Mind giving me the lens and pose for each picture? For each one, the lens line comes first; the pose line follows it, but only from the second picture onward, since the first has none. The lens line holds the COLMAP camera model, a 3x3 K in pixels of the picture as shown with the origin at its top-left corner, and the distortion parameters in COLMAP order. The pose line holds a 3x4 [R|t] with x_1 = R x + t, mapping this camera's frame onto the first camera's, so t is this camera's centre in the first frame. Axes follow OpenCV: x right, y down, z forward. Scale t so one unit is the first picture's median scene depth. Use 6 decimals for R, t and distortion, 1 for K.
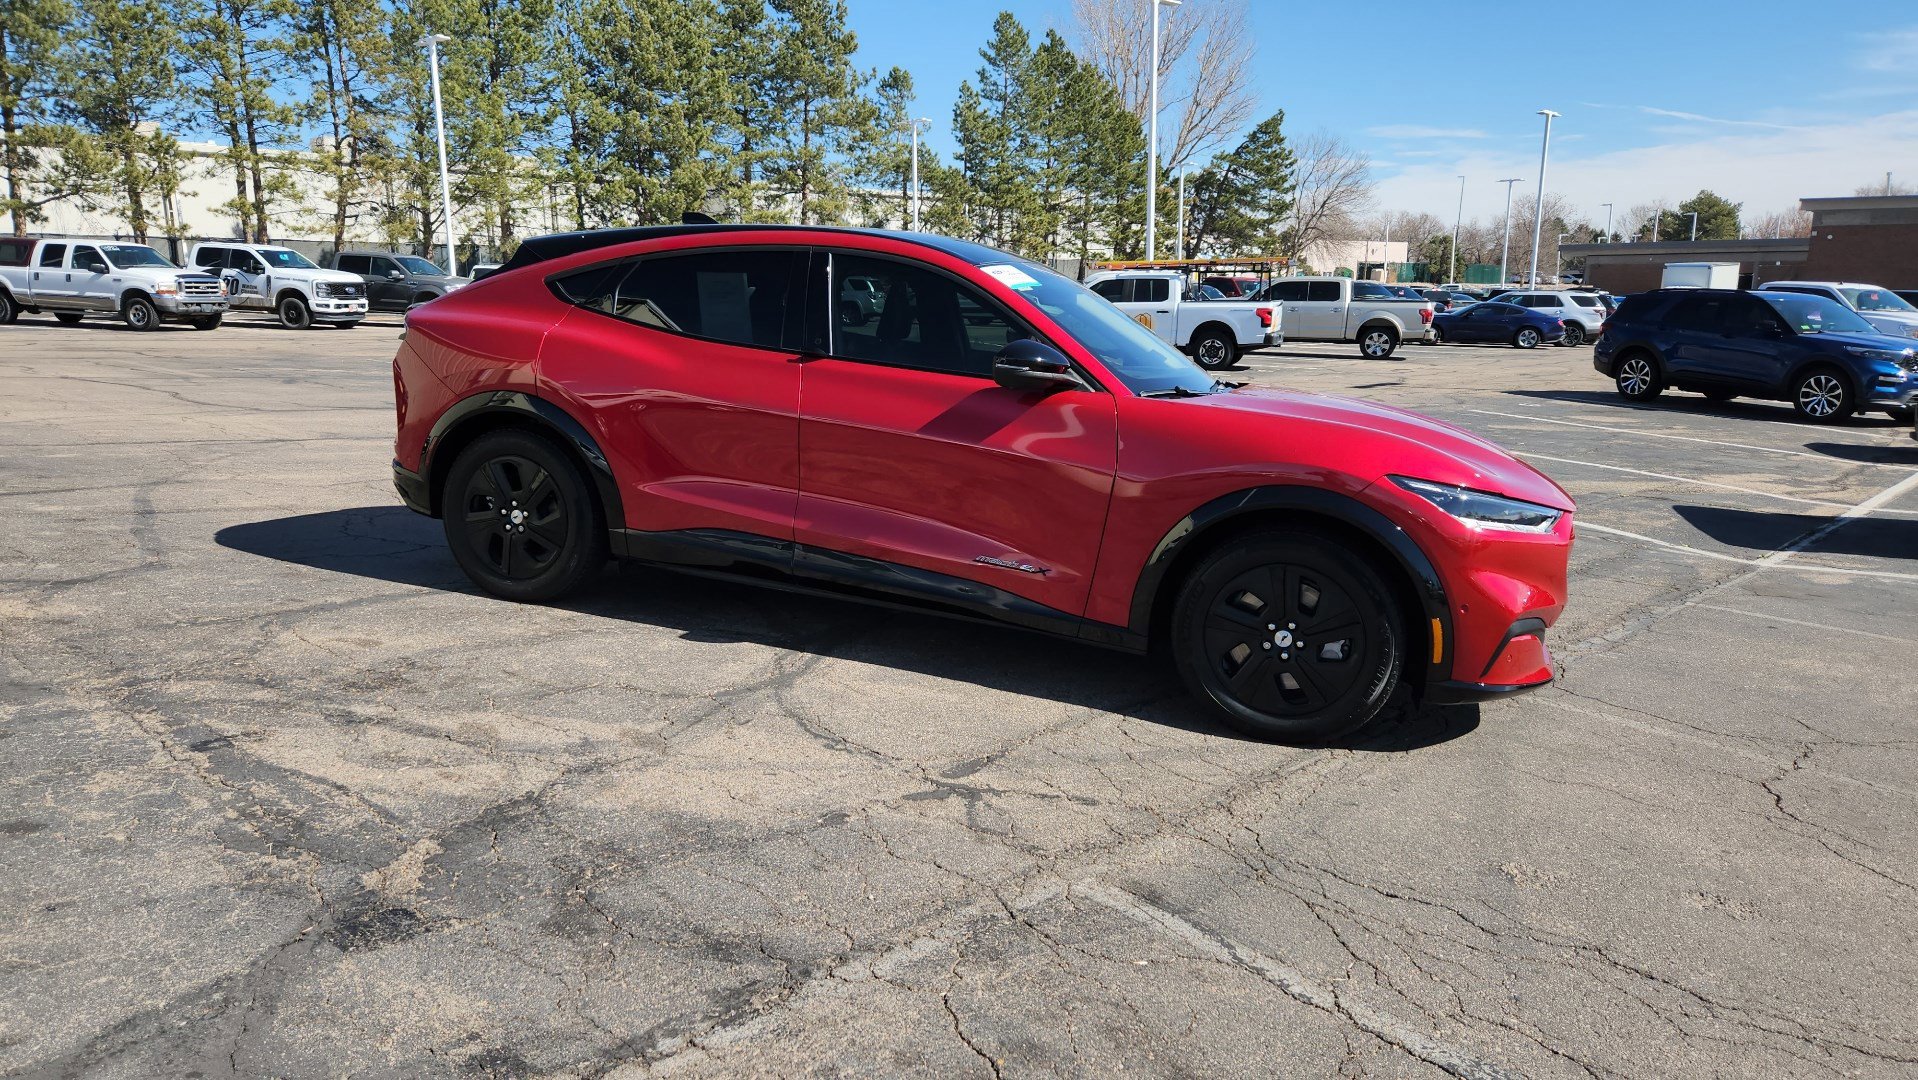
lens RADIAL K [[1288.7, 0, 916.1], [0, 1288.7, 544.7], [0, 0, 1]] dist [0.069993, -0.054488]
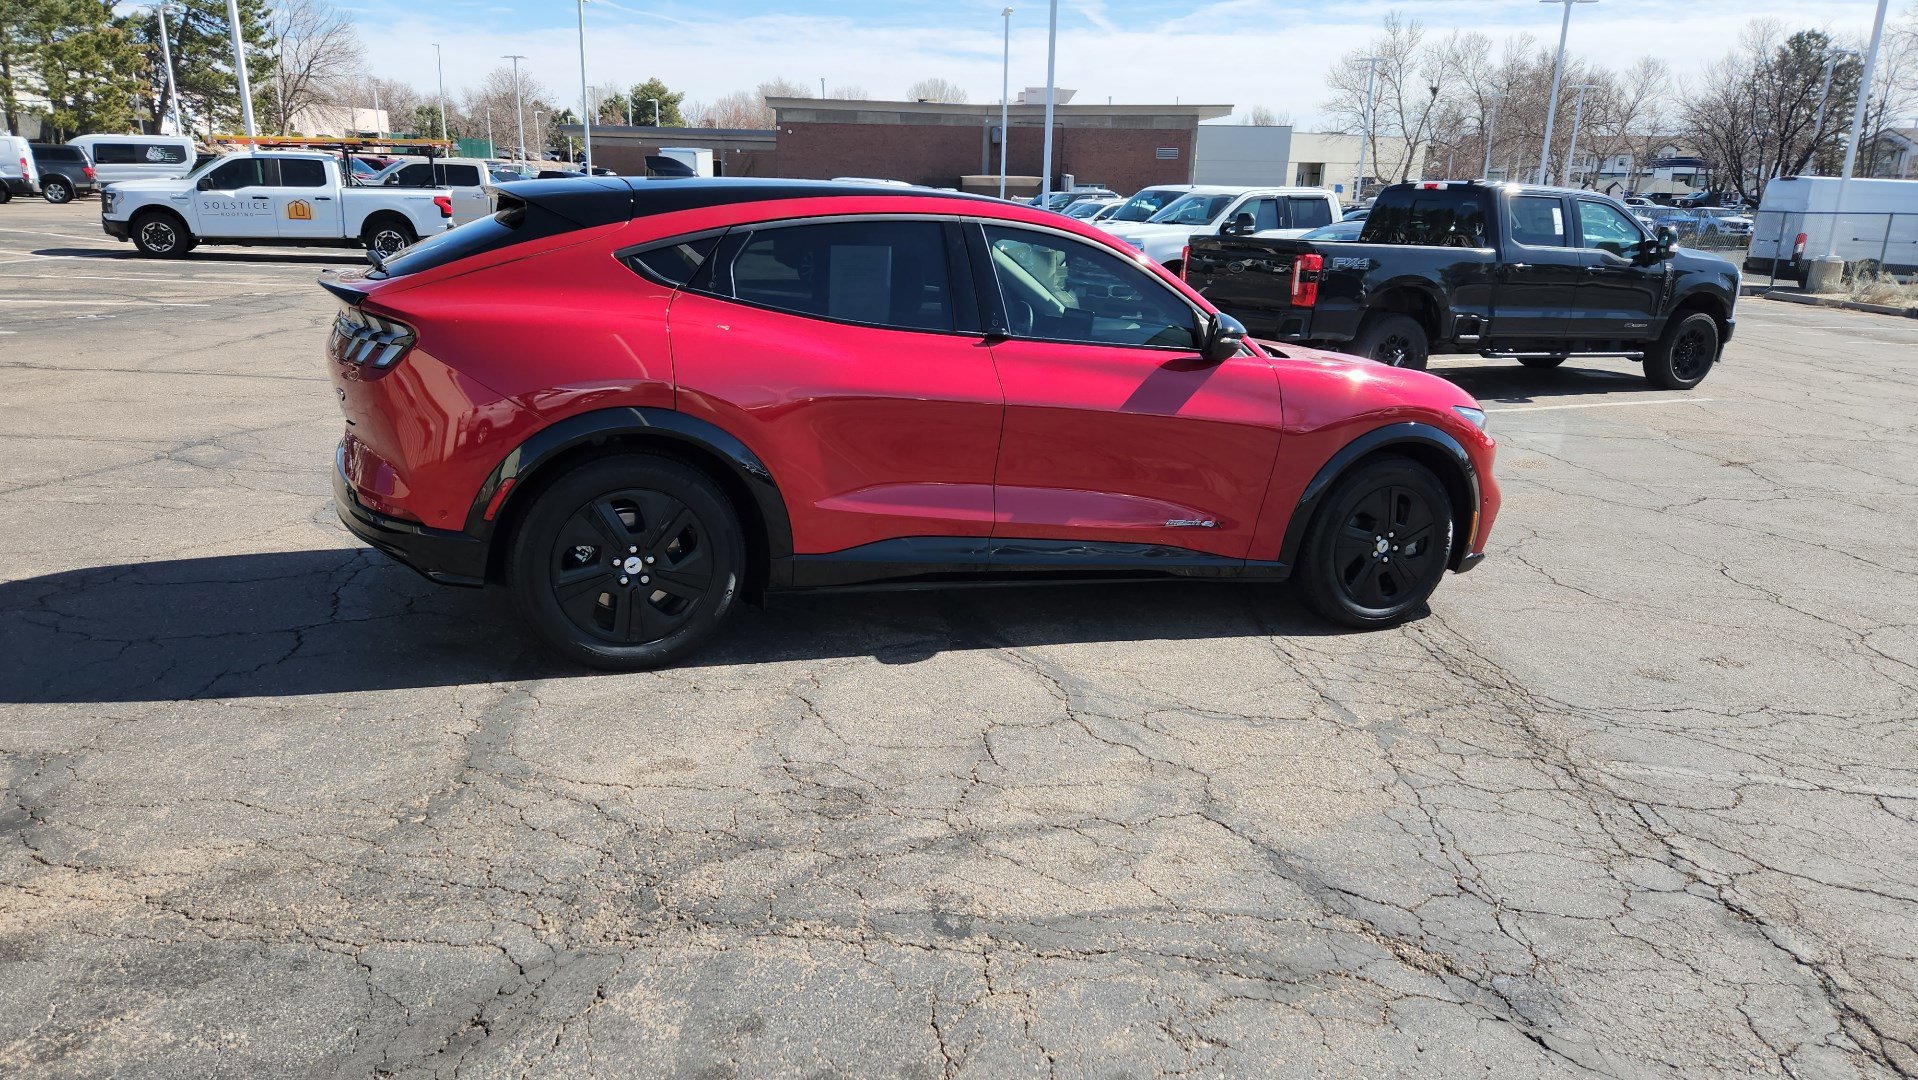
lens RADIAL K [[1288.7, 0, 925.5], [0, 1288.7, 562.4], [0, 0, 1]] dist [0.069993, -0.054488]
pose [[0.729984, -0.185762, 0.657735, -0.123928], [0.114474, 0.981992, 0.150293, -0.021560], [-0.673809, -0.034418, 0.738104, 0.054655]]
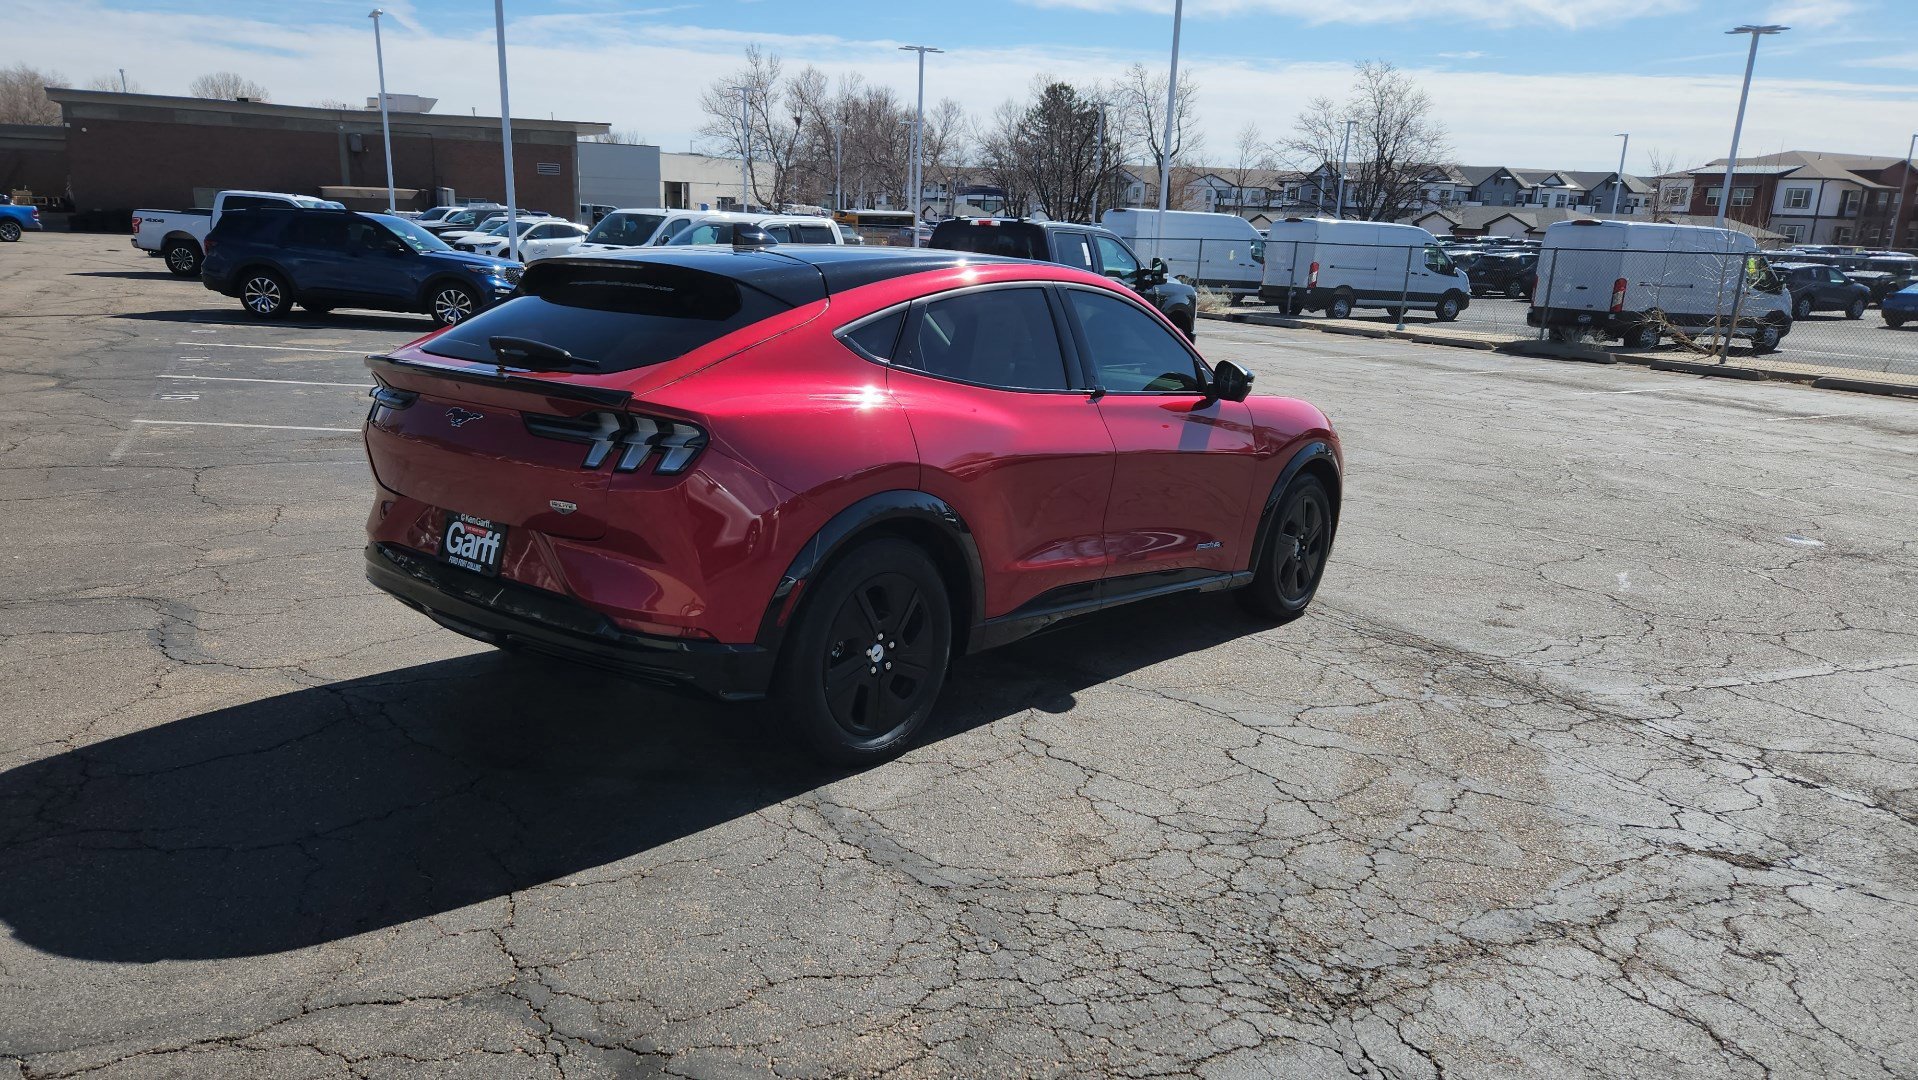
lens RADIAL K [[1288.7, 0, 910.5], [0, 1288.7, 563.3], [0, 0, 1]] dist [0.069993, -0.054488]
pose [[0.332279, -0.244638, 0.910902, -0.173899], [0.151458, 0.967083, 0.204478, -0.039826], [-0.930941, 0.070020, 0.358394, 0.127236]]
